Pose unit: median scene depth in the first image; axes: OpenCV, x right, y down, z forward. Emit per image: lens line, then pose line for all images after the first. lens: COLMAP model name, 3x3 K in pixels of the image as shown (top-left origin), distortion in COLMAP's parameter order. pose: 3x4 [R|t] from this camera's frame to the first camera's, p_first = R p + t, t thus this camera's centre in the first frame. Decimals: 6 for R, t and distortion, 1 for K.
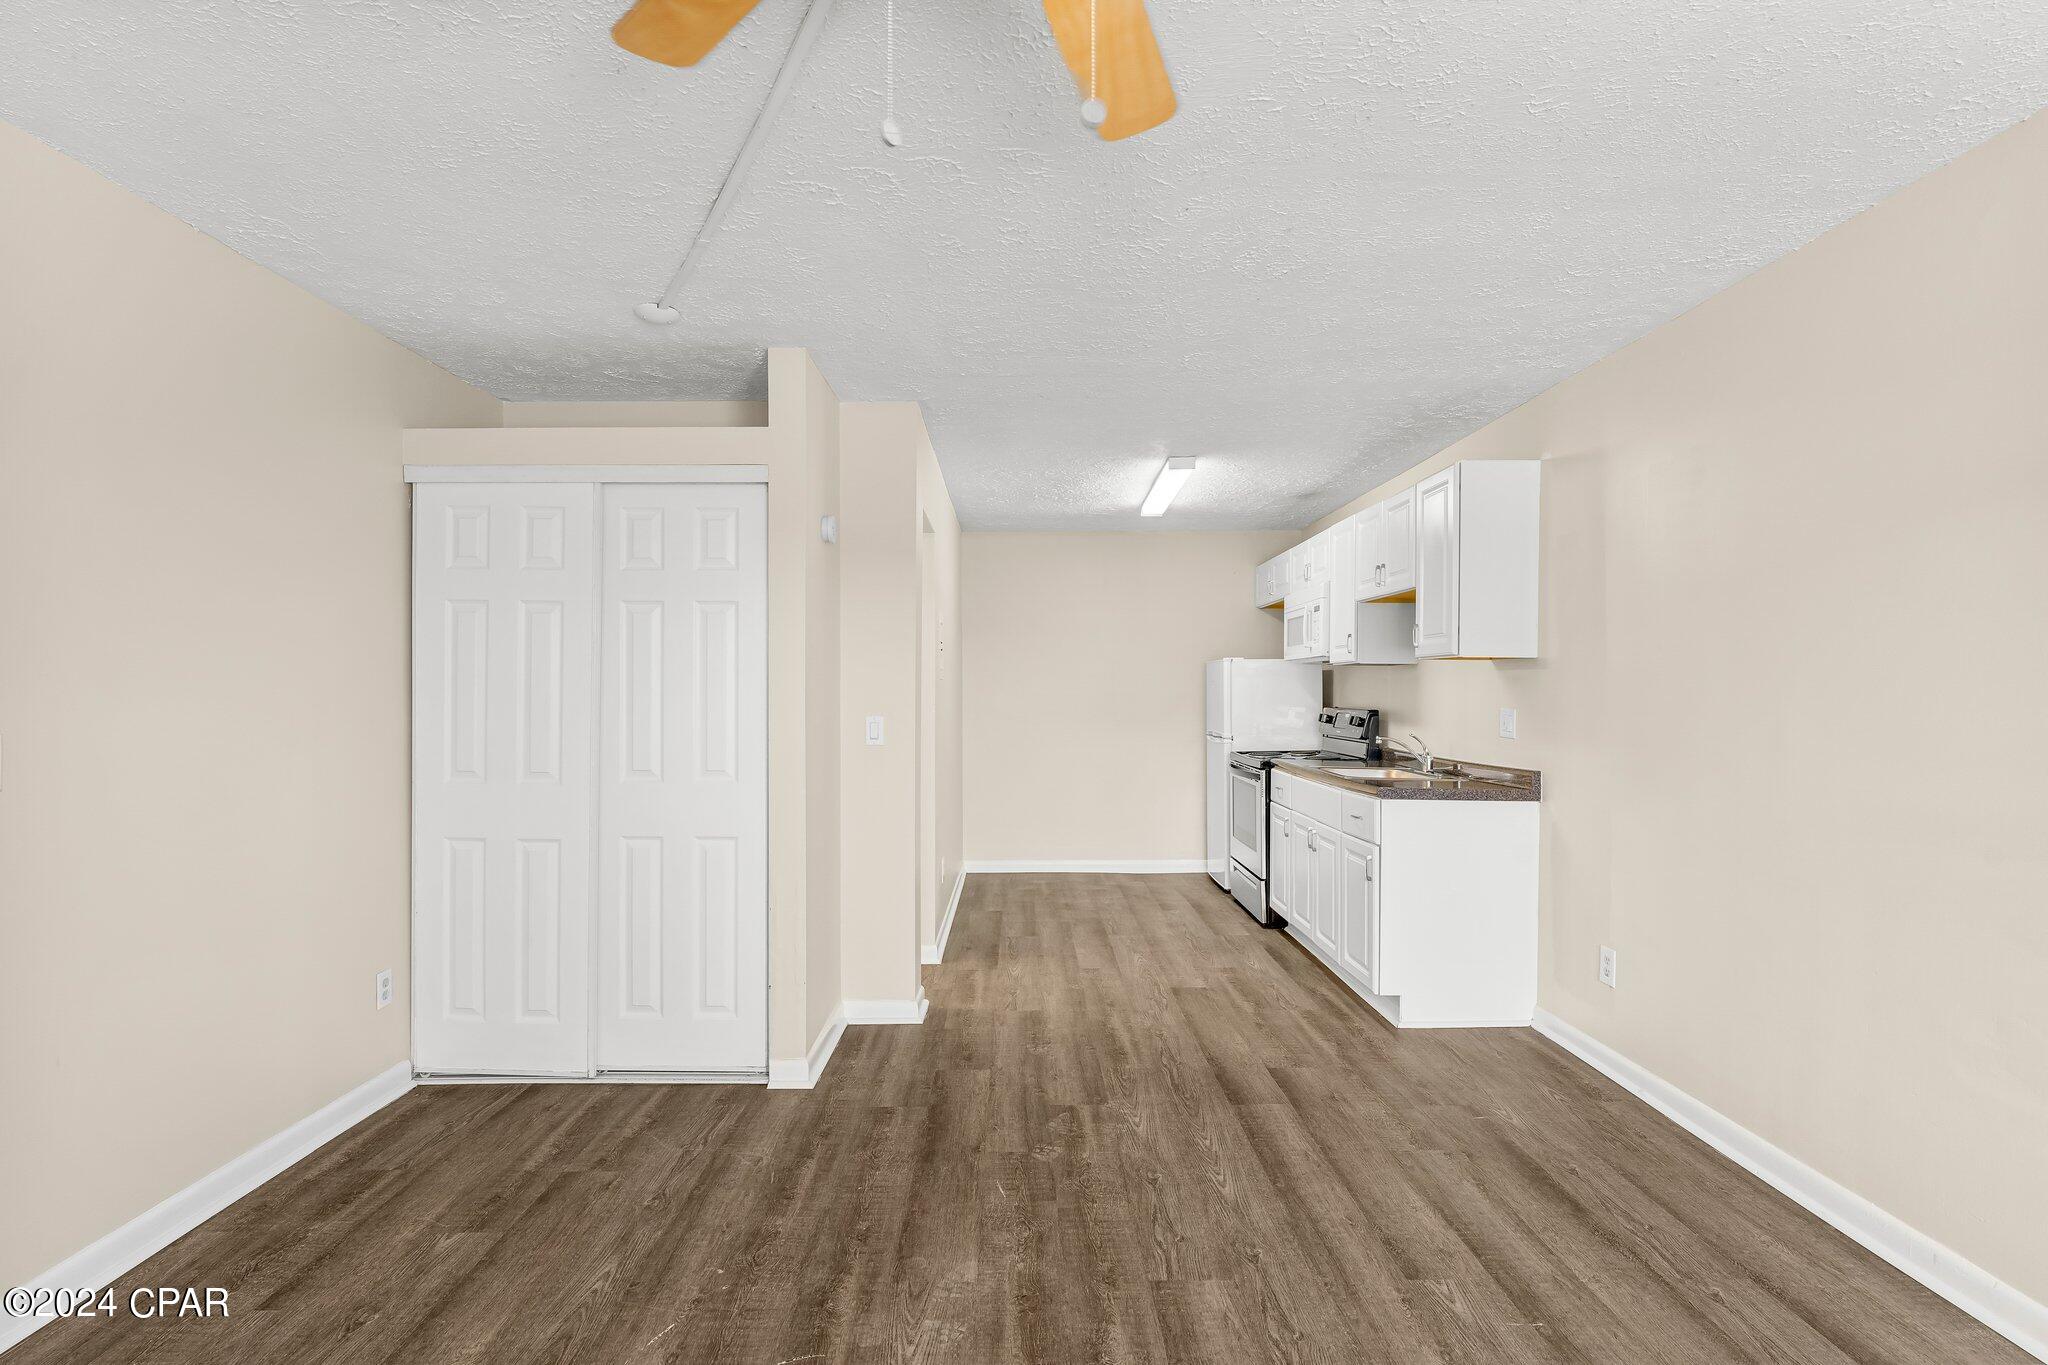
lens RADIAL K [[974.0, 0, 1013.3], [0, 974.0, 695.3], [0, 0, 1]] dist [-0.005162, -0.000326]
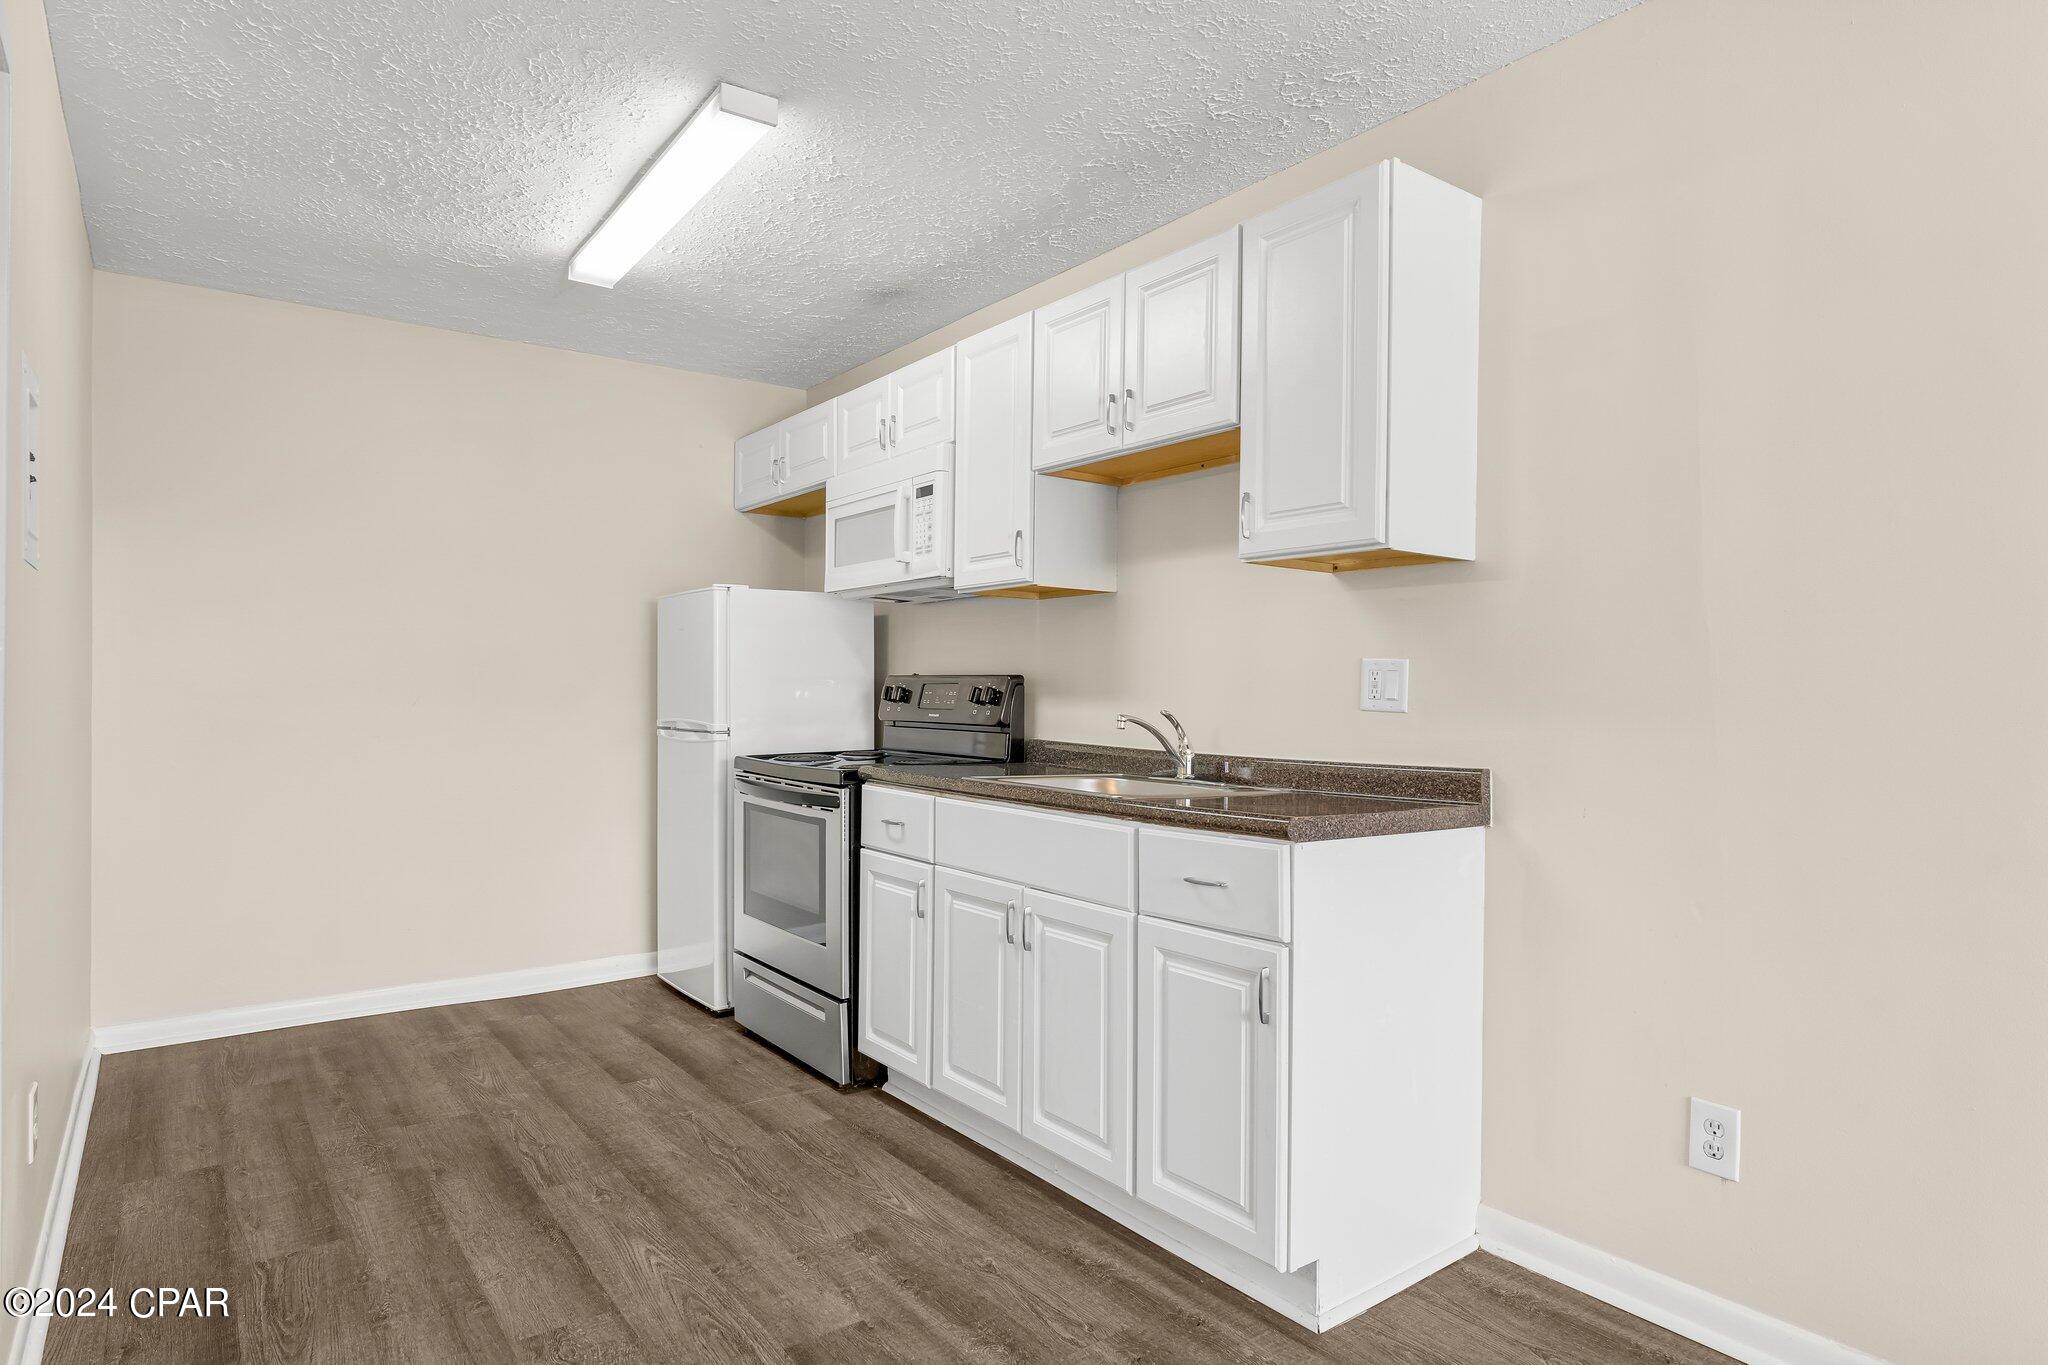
lens RADIAL K [[1147.4, 0, 1015.6], [0, 1147.4, 688.7], [0, 0, 1]] dist [0.003156, -0.002245]
pose [[0.802919, 0.004890, 0.596068, -0.048796], [-0.003117, 0.999987, -0.004006, 0.035983], [-0.596079, 0.001359, 0.802924, 0.634694]]
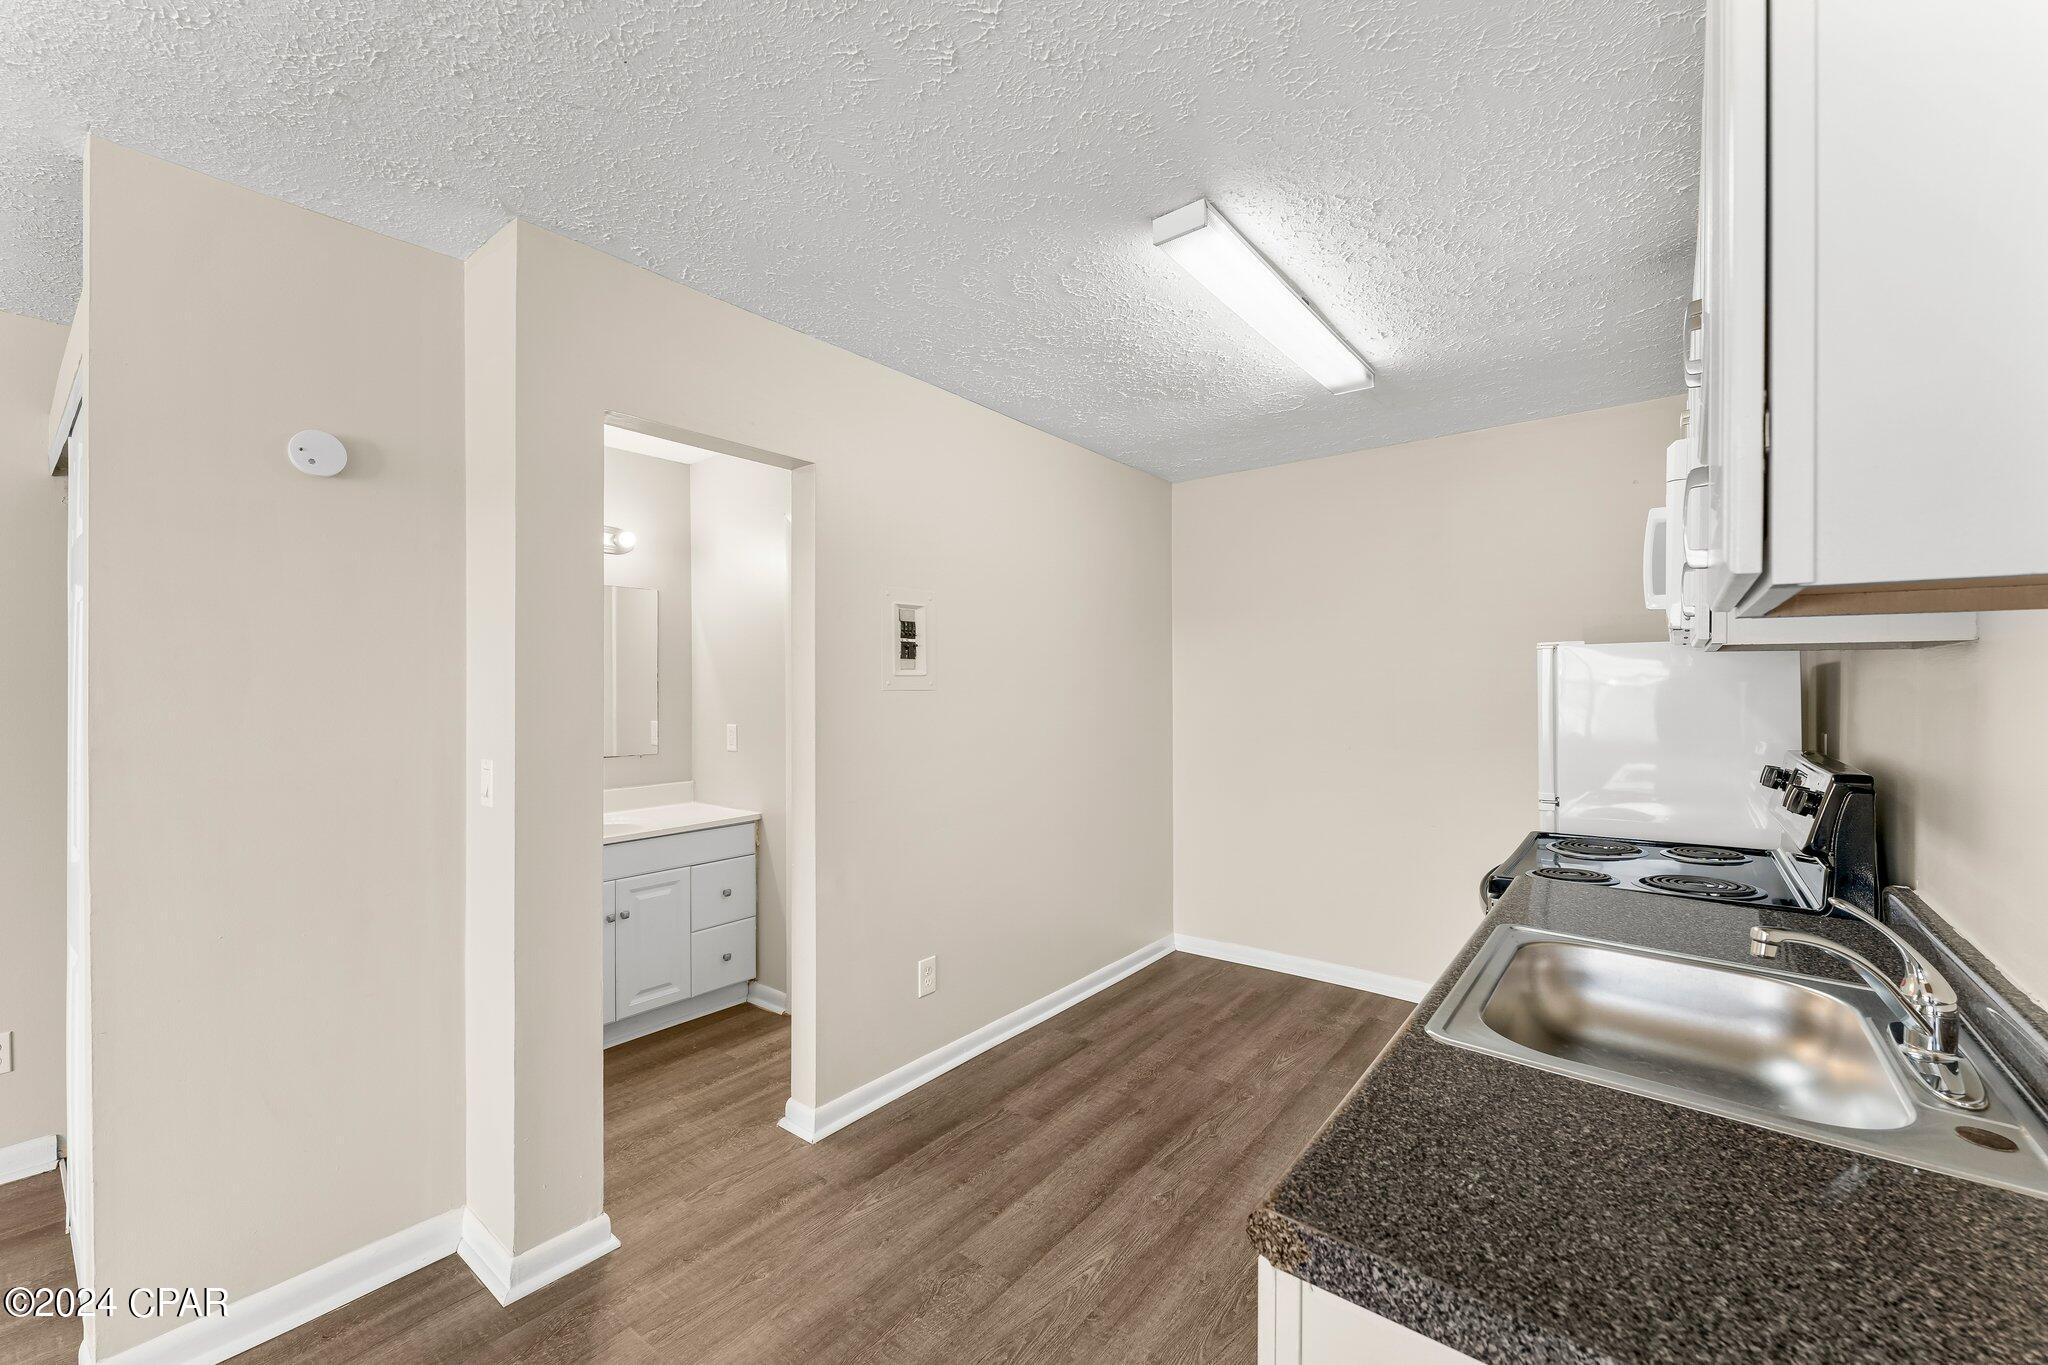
lens RADIAL K [[827.1, 0, 1018.8], [0, 827.1, 687.0], [0, 0, 1]] dist [-0.001089, -0.001176]
pose [[0.786978, -0.003538, -0.616971, 0.441645], [0.000220, 0.999985, -0.005454, -0.020719], [0.616981, 0.004156, 0.786967, 0.807376]]
